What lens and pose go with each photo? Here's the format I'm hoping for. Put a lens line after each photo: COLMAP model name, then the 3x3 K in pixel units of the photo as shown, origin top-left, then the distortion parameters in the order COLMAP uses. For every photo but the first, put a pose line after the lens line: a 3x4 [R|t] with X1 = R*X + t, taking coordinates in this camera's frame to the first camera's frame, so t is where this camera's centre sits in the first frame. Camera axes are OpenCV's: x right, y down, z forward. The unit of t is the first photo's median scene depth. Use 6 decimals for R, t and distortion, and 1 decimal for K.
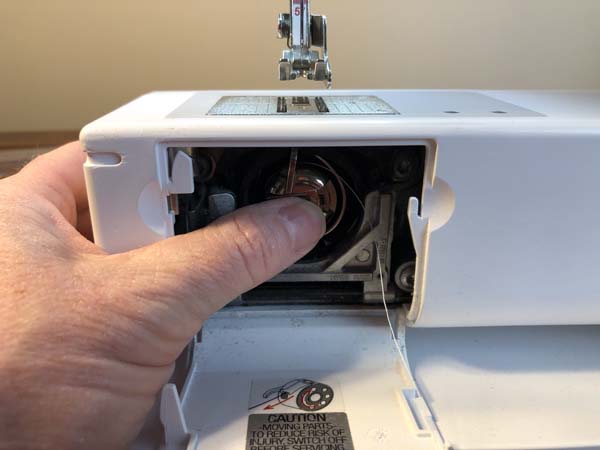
lens RADIAL K [[516.8, 0, 296.1], [0, 516.8, 231.0], [0, 0, 1]] dist [-0.032730, 0.006766]
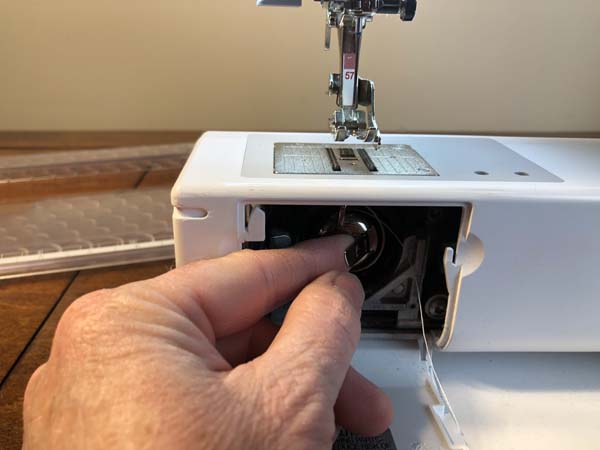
lens RADIAL K [[516.8, 0, 286.9], [0, 516.8, 223.9], [0, 0, 1]] dist [-0.032730, 0.006766]
pose [[0.999716, 0.021598, 0.010104, -0.154783], [-0.021801, 0.999555, 0.020349, -0.133282], [-0.009660, -0.020564, 0.999742, -0.172780]]
